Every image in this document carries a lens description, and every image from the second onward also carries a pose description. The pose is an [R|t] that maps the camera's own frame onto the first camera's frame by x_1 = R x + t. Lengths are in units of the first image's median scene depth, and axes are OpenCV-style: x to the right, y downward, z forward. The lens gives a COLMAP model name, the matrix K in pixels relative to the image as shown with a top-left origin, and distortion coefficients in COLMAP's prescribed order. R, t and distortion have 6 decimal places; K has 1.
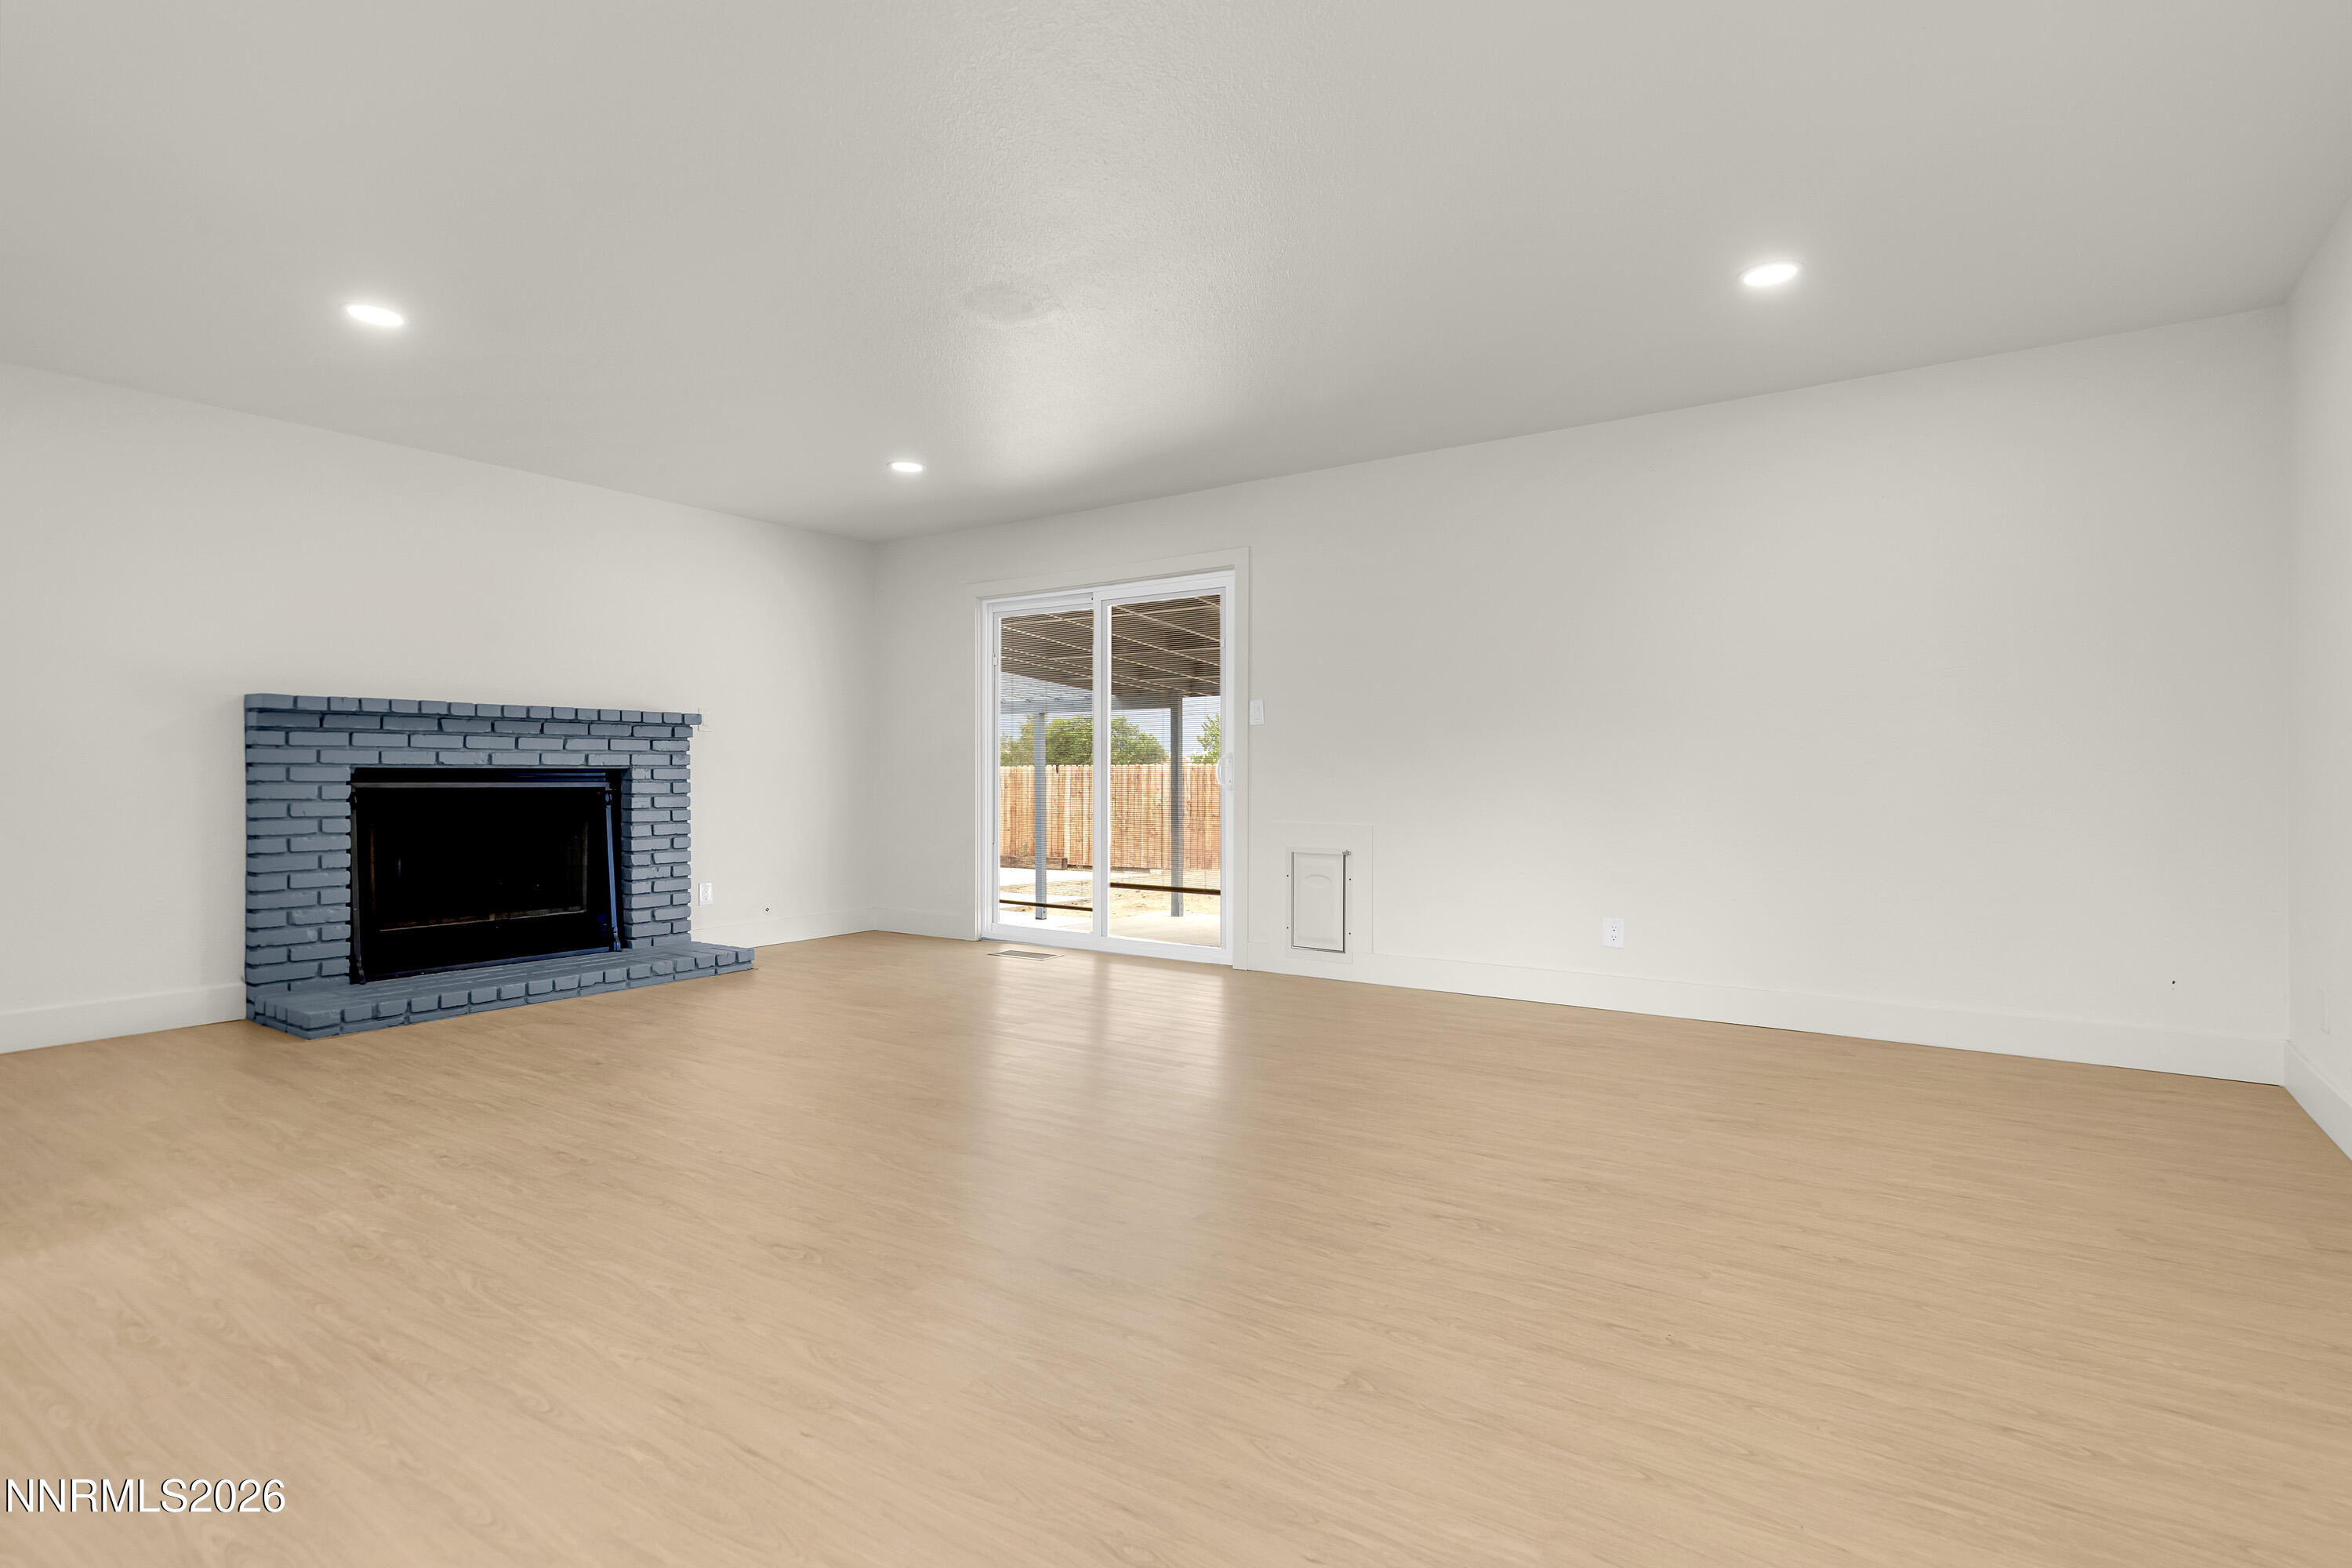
lens RADIAL K [[1148.7, 0, 1221.9], [0, 1148.7, 766.4], [0, 0, 1]] dist [-0.000382, -0.000331]
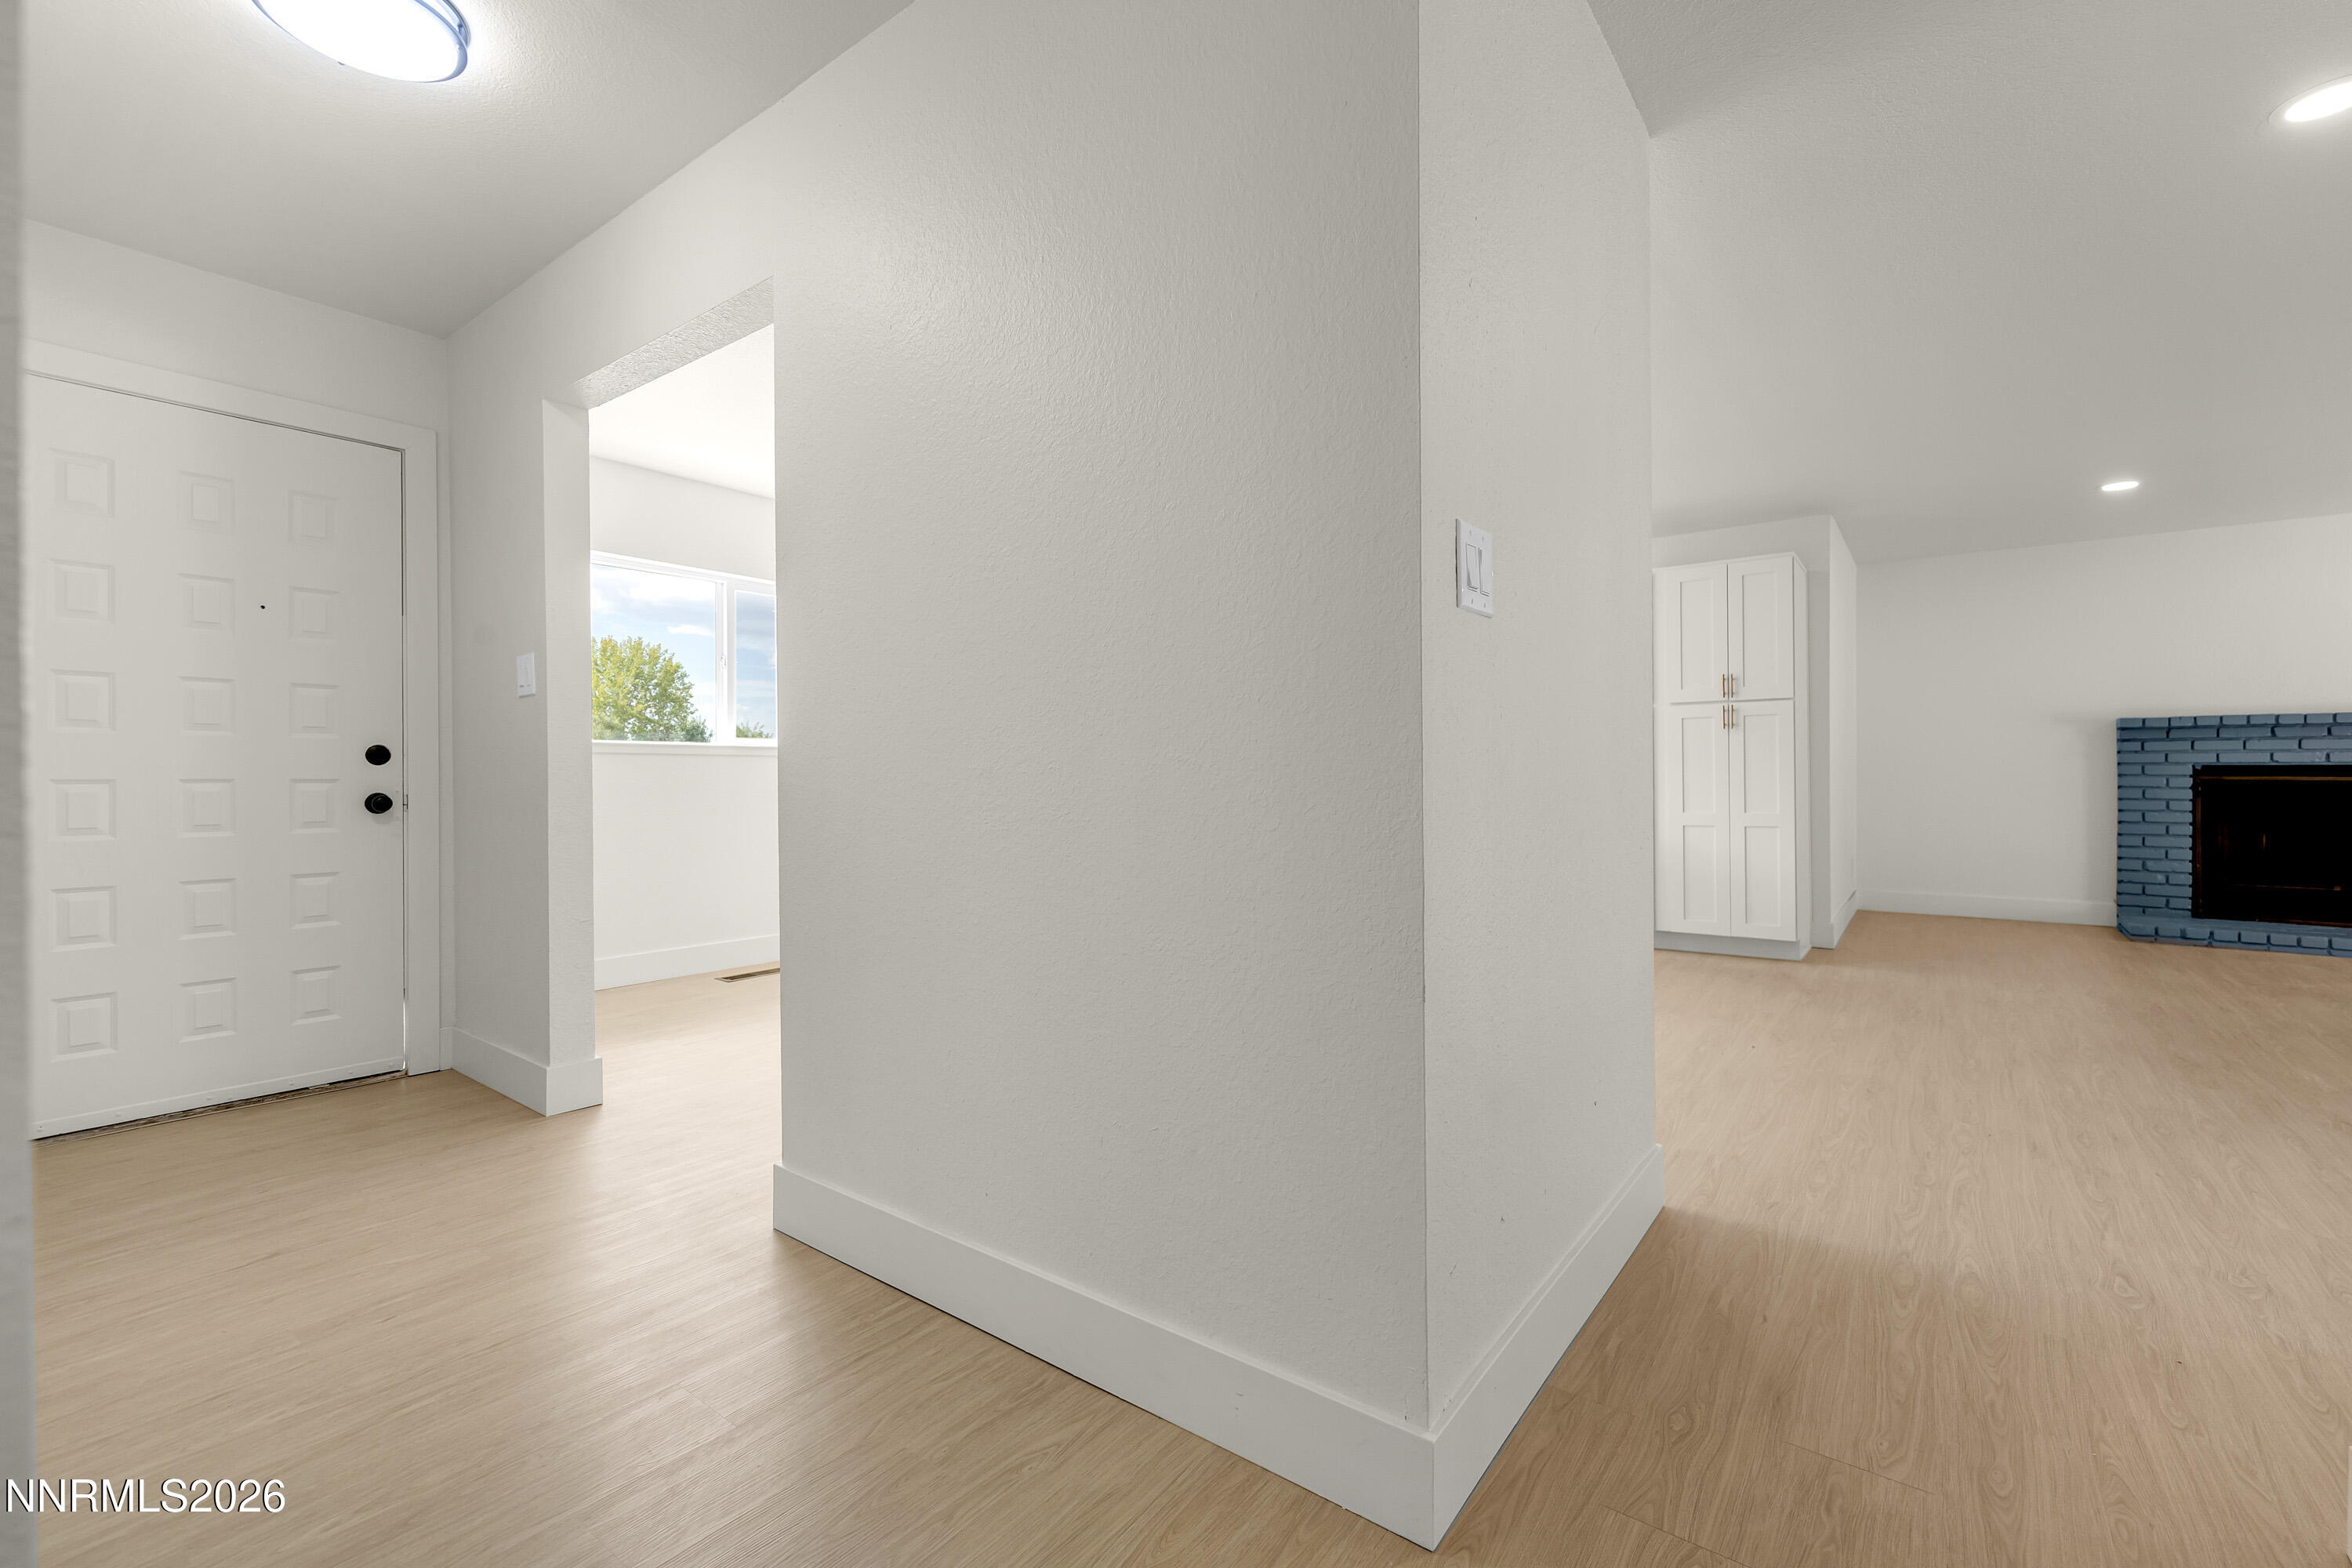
lens RADIAL K [[998.2, 0, 1196.1], [0, 998.2, 780.5], [0, 0, 1]] dist [0.002951, -0.000345]
pose [[-0.063879, 0.008771, -0.997919, 0.485887], [0.008239, 0.999932, 0.008262, -0.000595], [0.997924, -0.007695, -0.063947, -0.132800]]
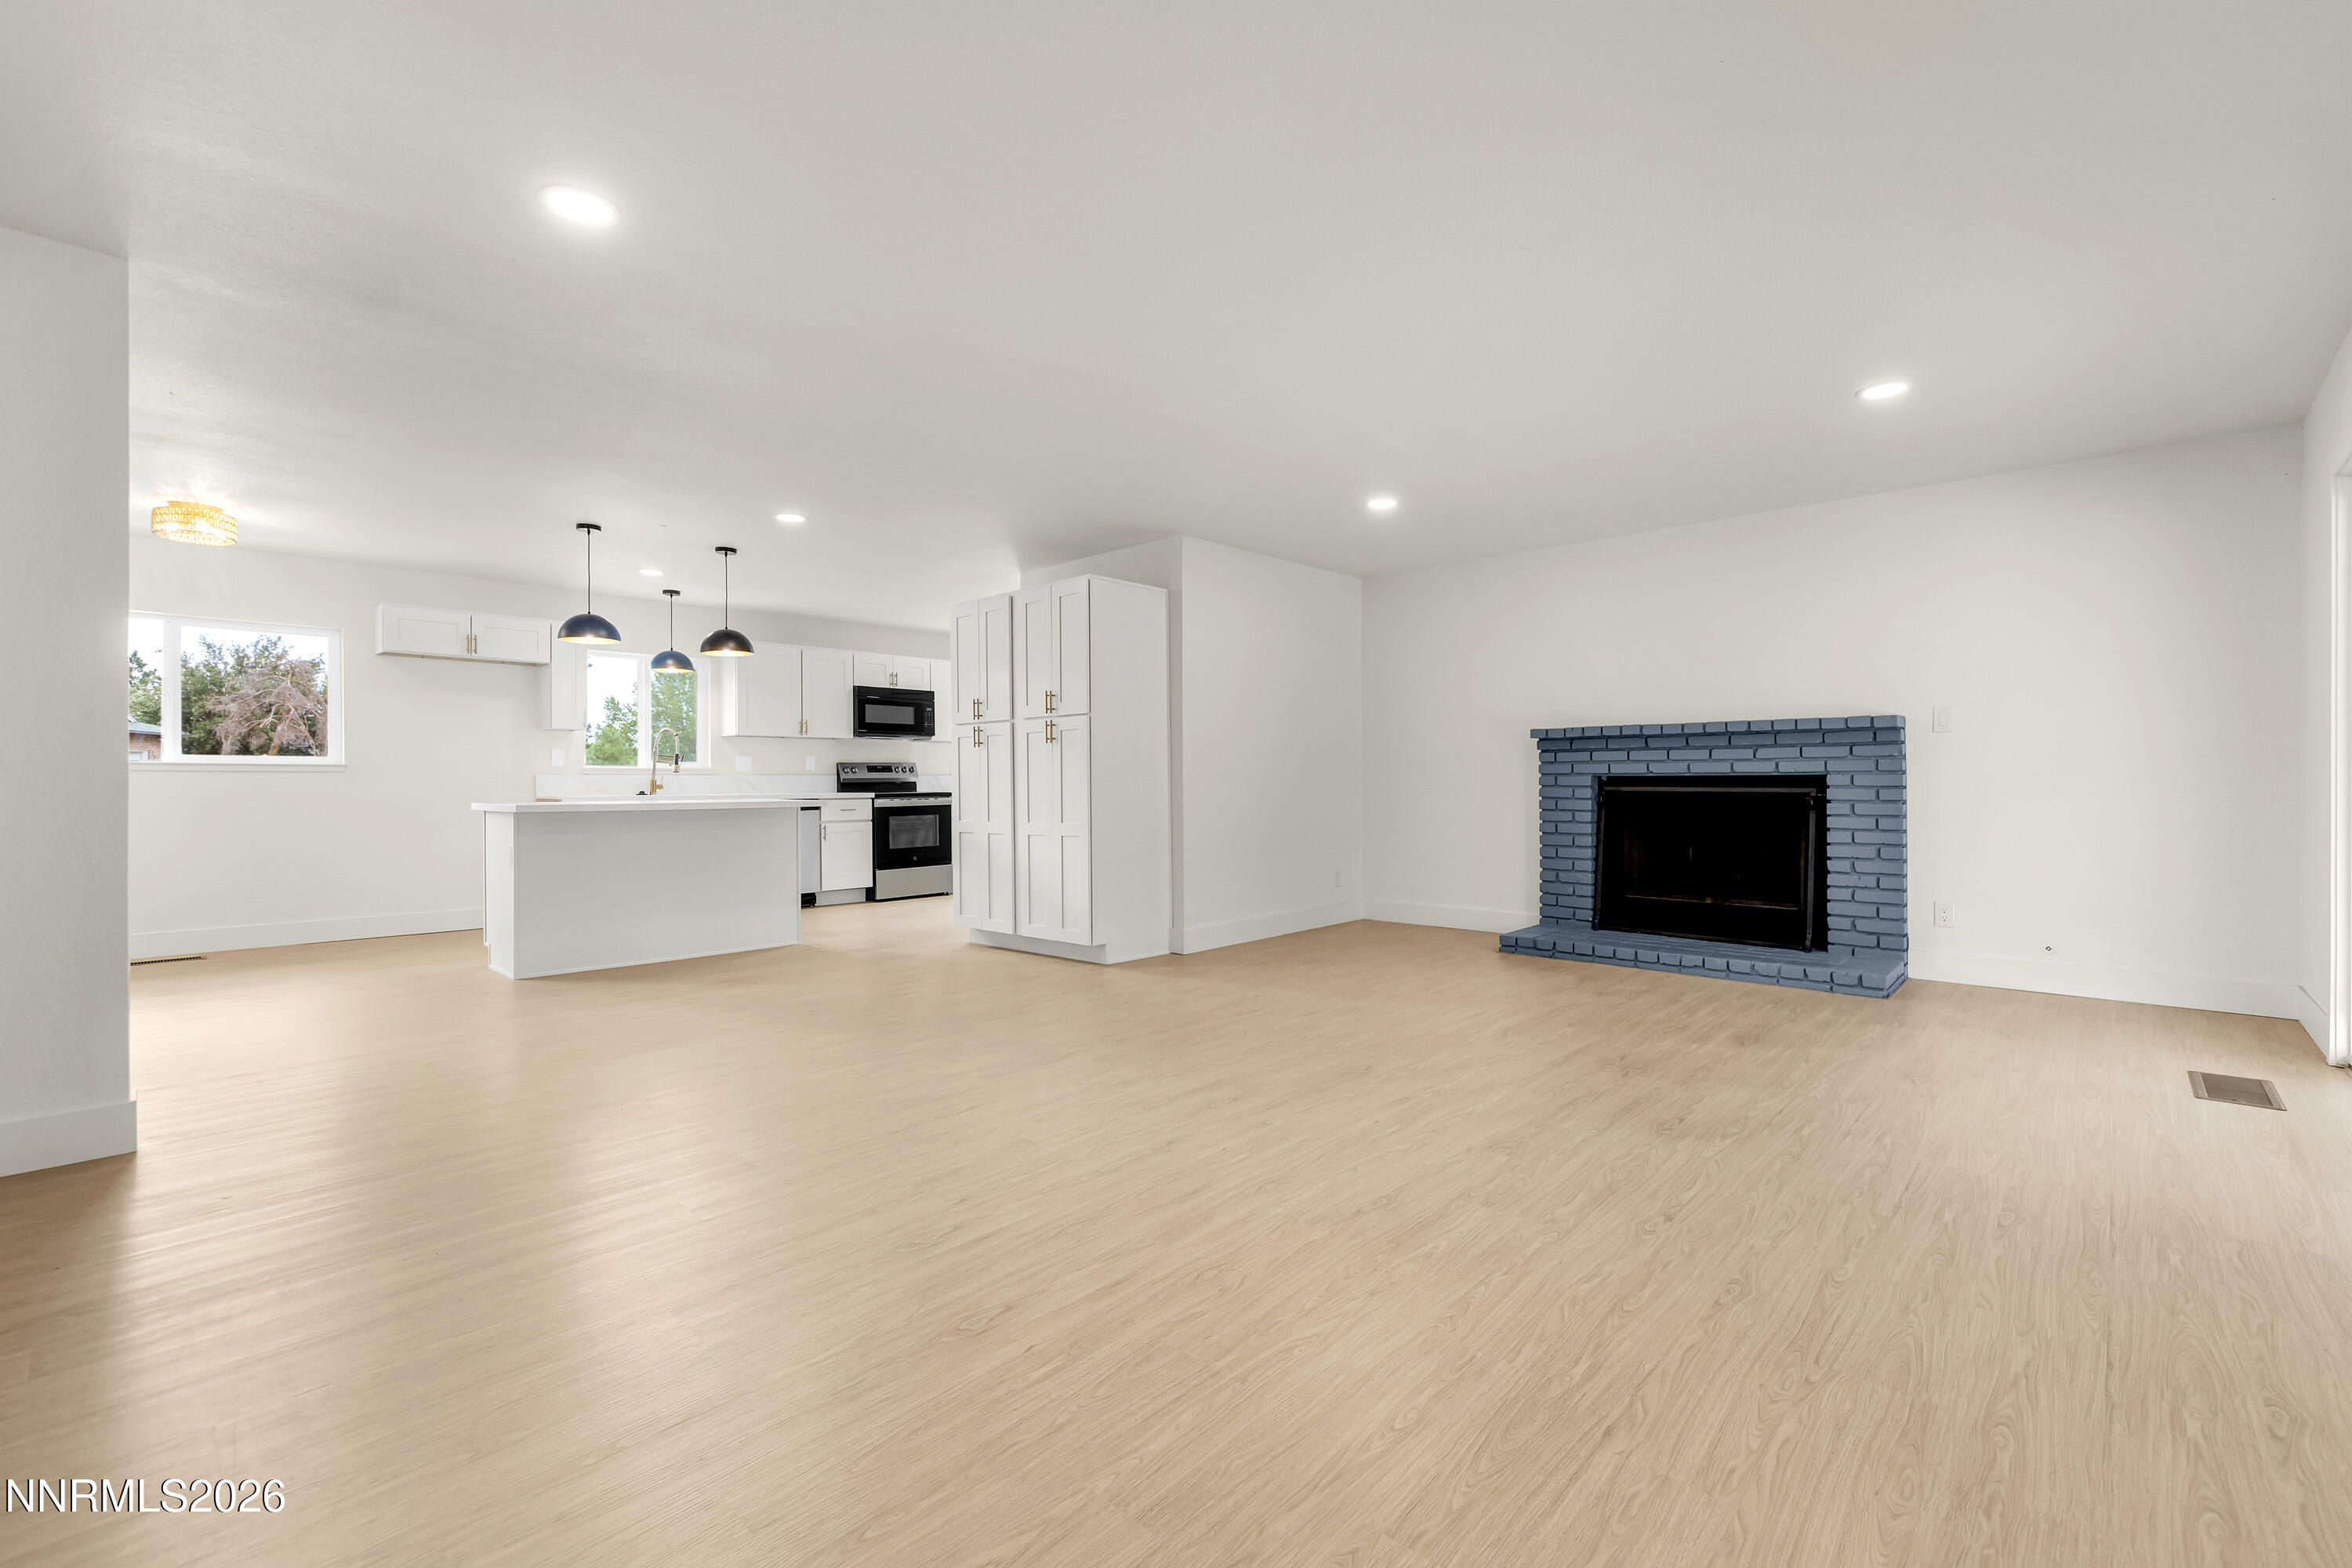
lens RADIAL K [[998.2, 0, 1196.1], [0, 998.2, 780.5], [0, 0, 1]] dist [0.002951, -0.000345]
pose [[-0.158833, 0.000342, -0.987305, 0.467249], [0.009529, 0.999954, -0.001187, 0.002738], [0.987260, -0.009597, -0.158829, 0.623421]]
